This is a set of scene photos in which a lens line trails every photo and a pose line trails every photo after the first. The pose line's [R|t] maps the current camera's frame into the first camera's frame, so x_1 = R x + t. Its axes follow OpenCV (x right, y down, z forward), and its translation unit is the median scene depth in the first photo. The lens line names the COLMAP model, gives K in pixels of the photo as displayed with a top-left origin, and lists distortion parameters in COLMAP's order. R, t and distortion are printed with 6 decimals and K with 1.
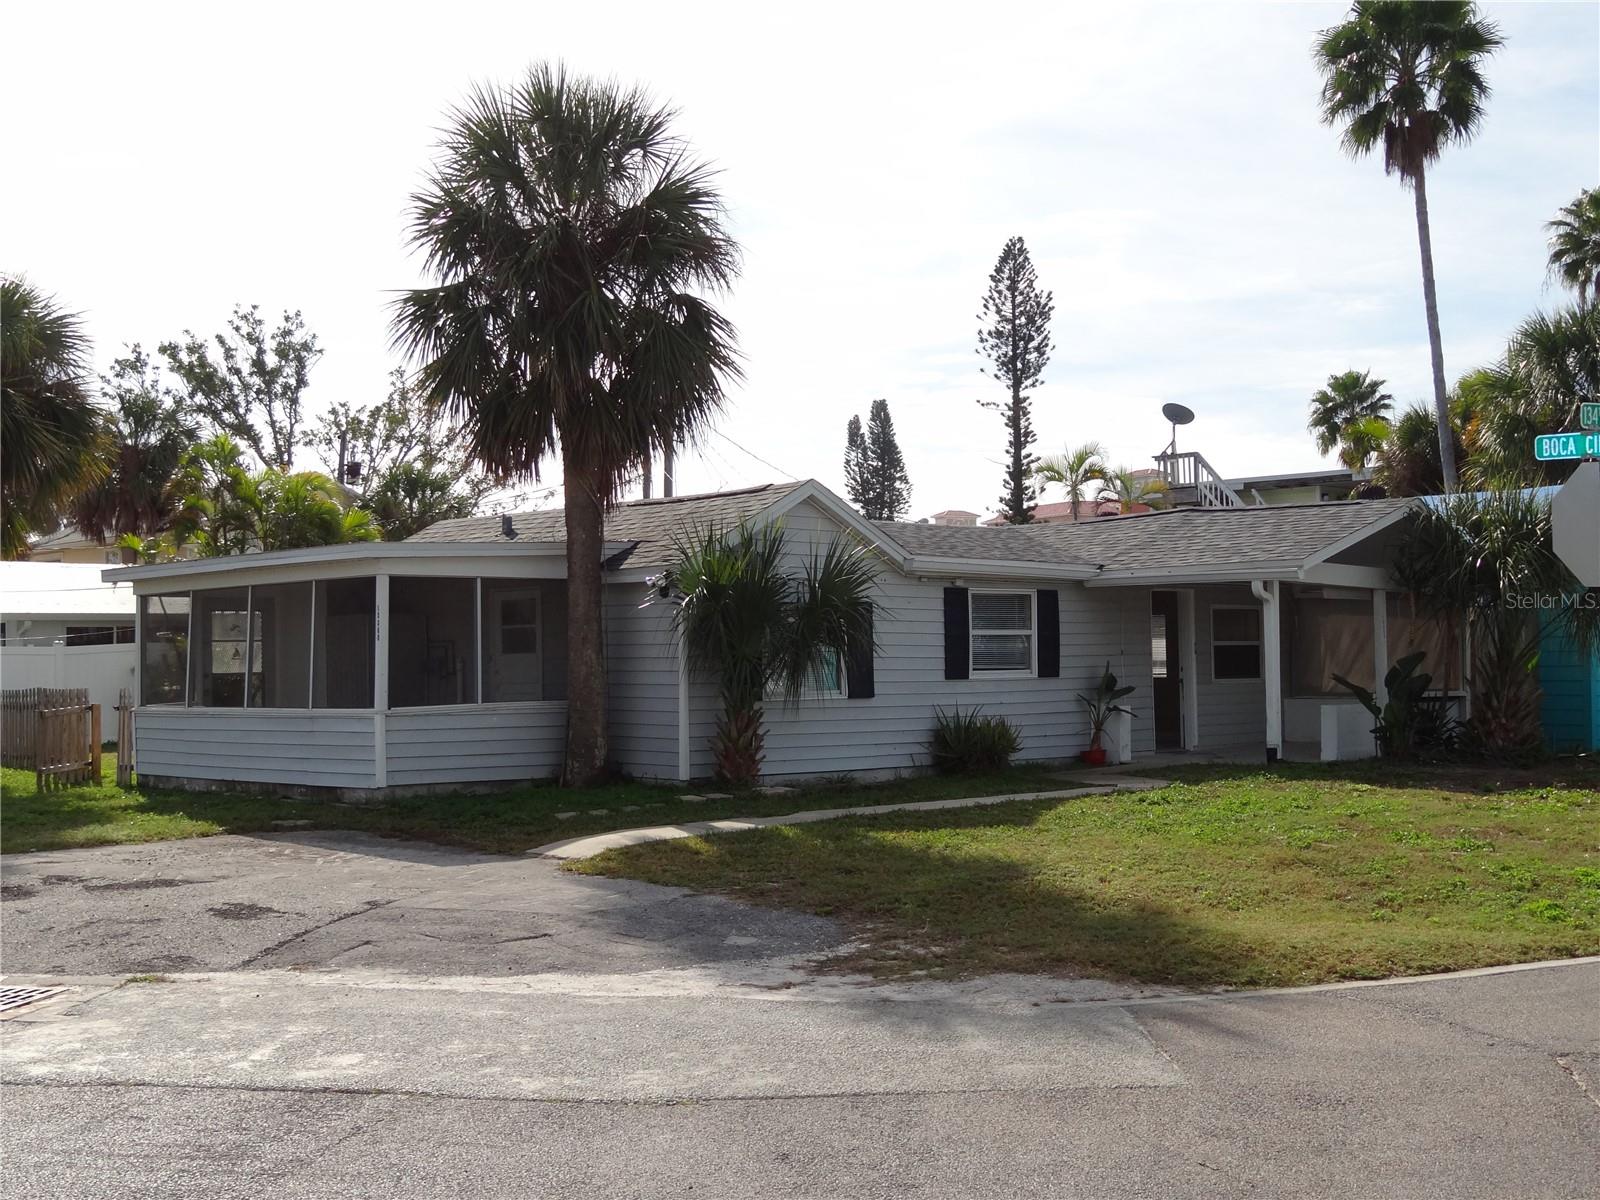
lens RADIAL K [[1979.6, 0, 792.3], [0, 1979.6, 555.5], [0, 0, 1]] dist [0.009654, 0.000000]
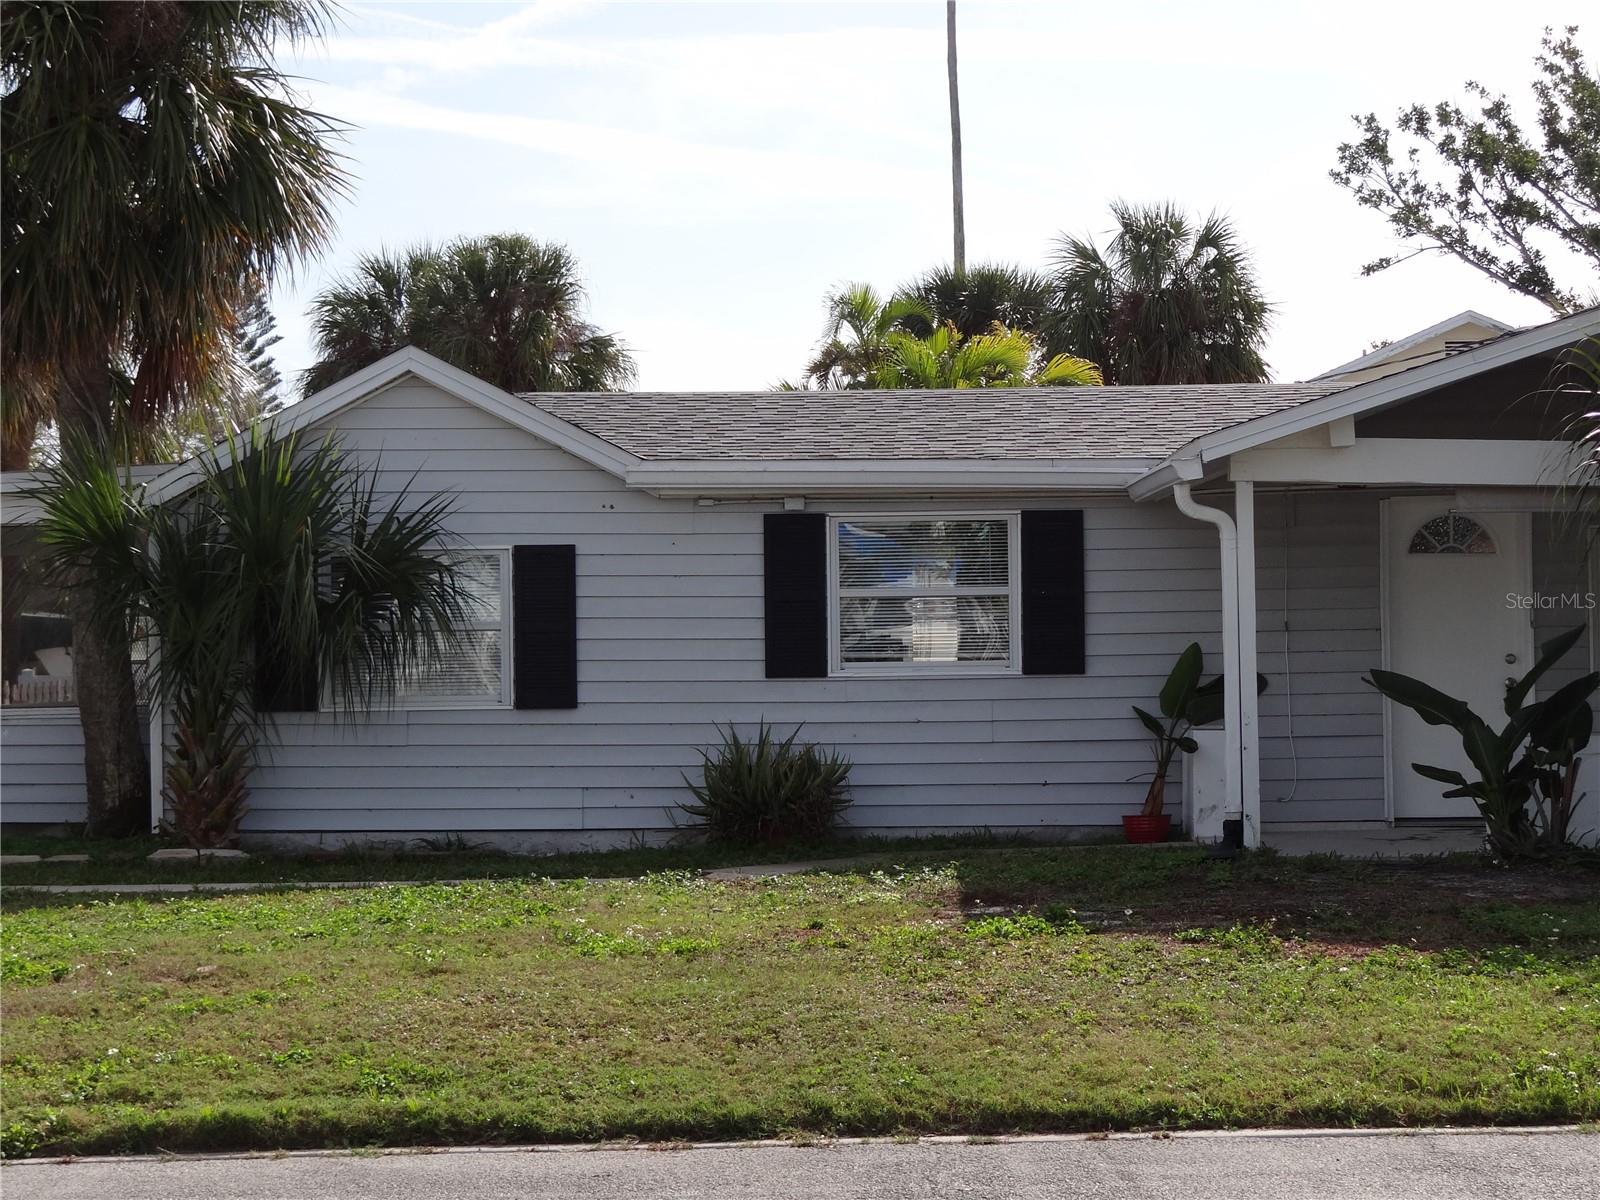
lens RADIAL K [[3382.3, 0, 809.0], [0, 3382.3, 597.9], [0, 0, 1]] dist [0.019824, 0.000000]
pose [[0.720881, -0.008464, -0.693007, 0.743587], [0.040517, 0.998730, 0.029949, 0.011482], [0.691874, -0.049668, 0.720308, 0.312790]]
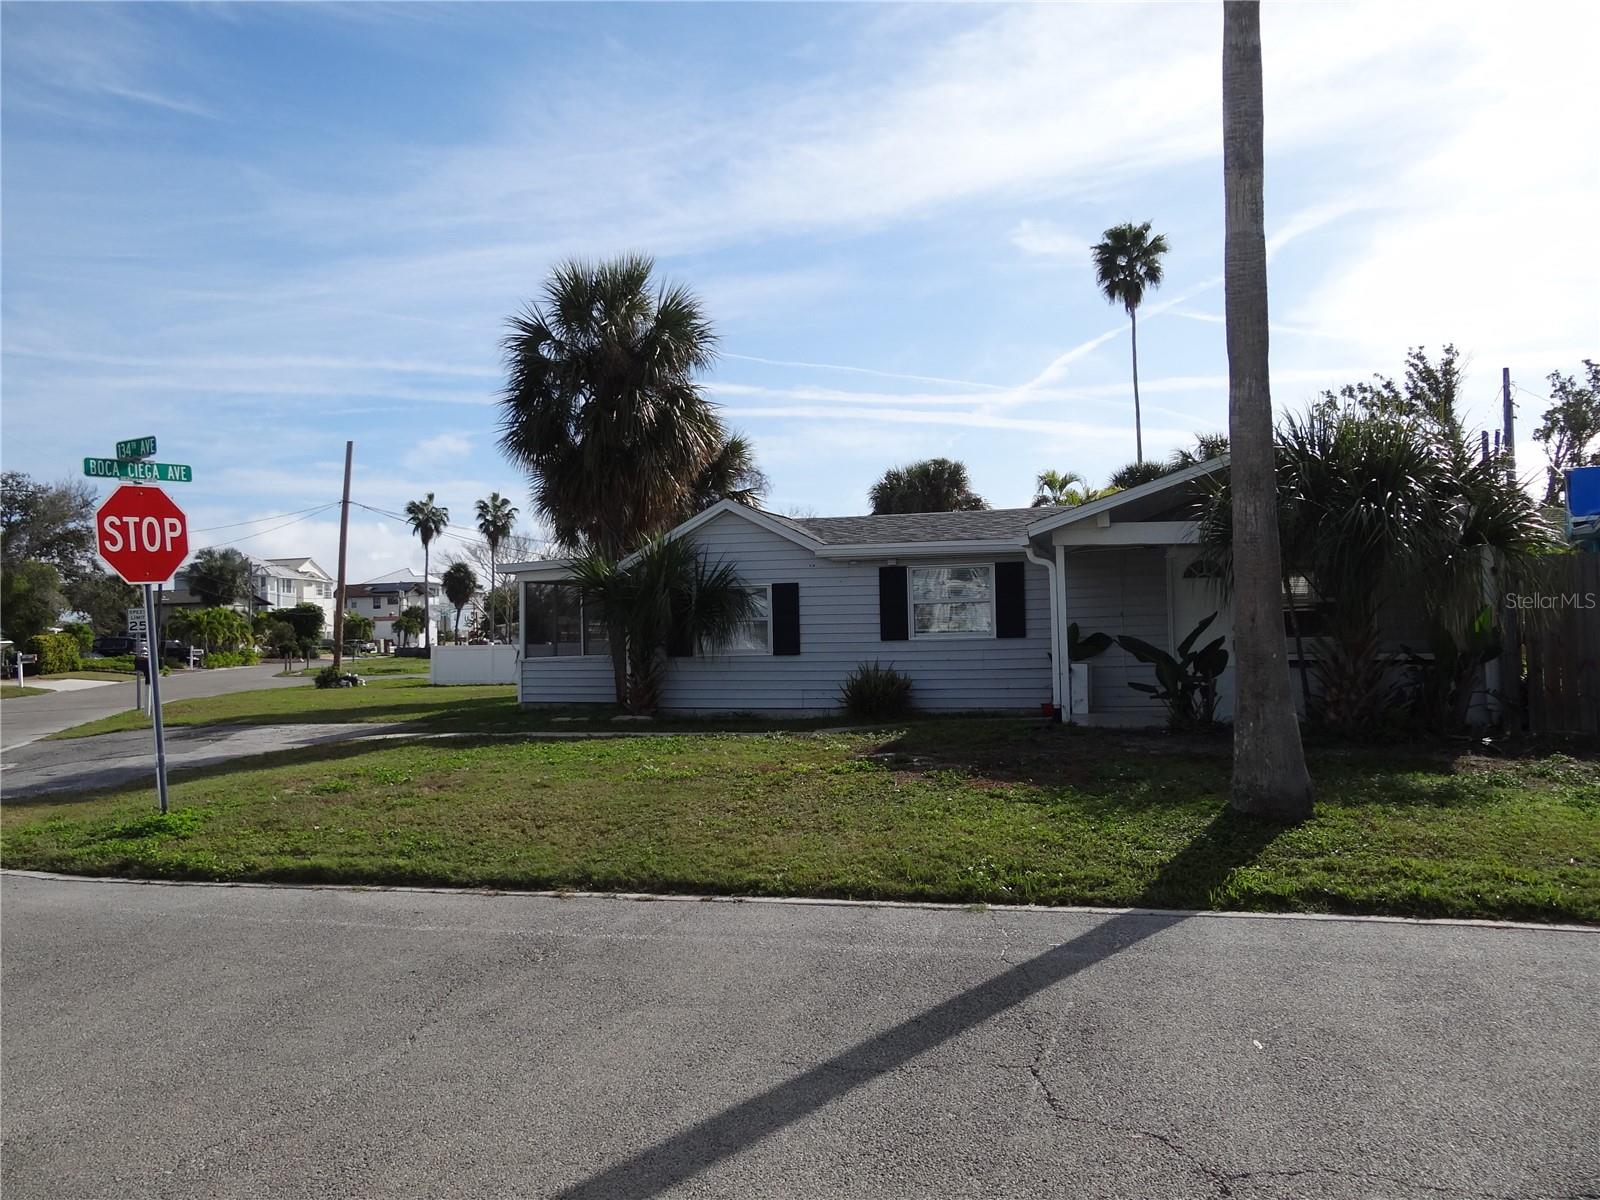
lens RADIAL K [[1271.8, 0, 785.8], [0, 1271.8, 592.2], [0, 0, 1]] dist [-0.008385, 0.003071]
pose [[0.492919, -0.026746, -0.869664, 0.741077], [0.063713, 0.997954, 0.005421, 0.023454], [0.867739, -0.058081, 0.493615, 0.543790]]
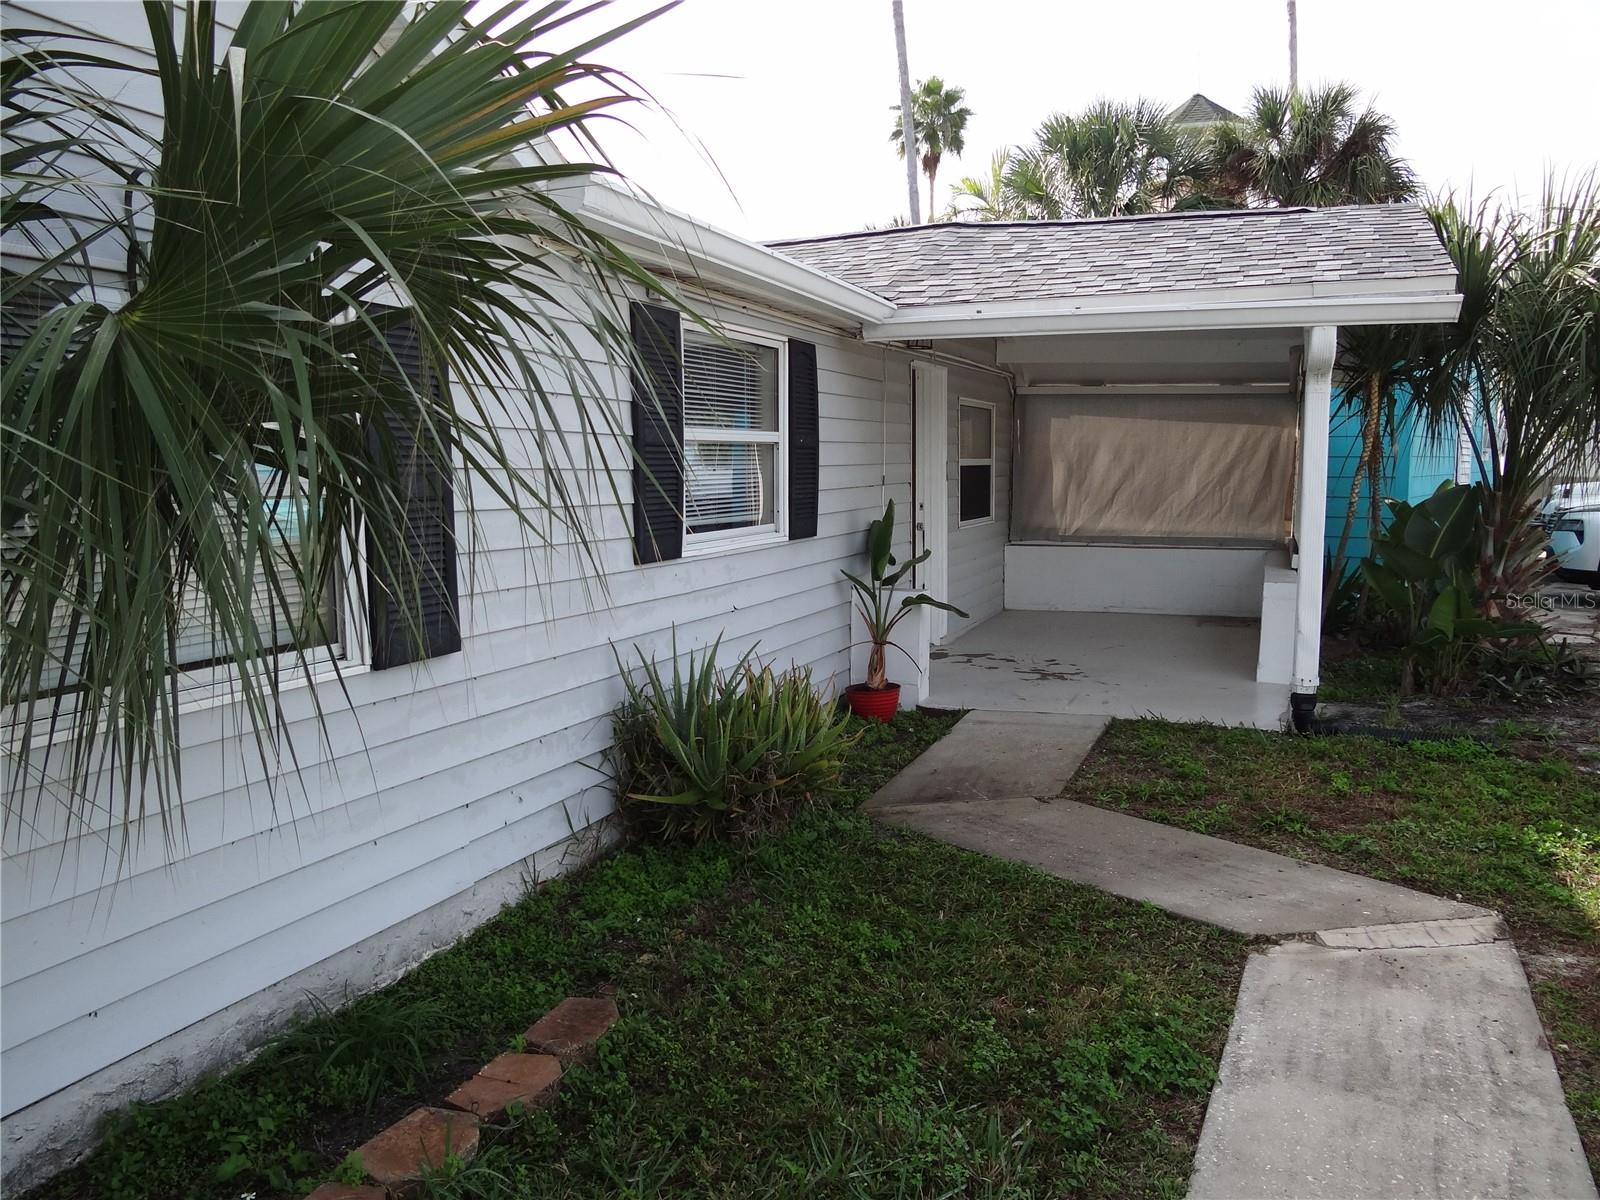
lens RADIAL K [[1271.8, 0, 804.7], [0, 1271.8, 593.2], [0, 0, 1]] dist [-0.008385, 0.003071]
pose [[0.908421, -0.034224, 0.416654, 0.009453], [-0.030723, 0.988483, 0.148179, 0.032327], [-0.416927, -0.147410, 0.896907, 0.771203]]
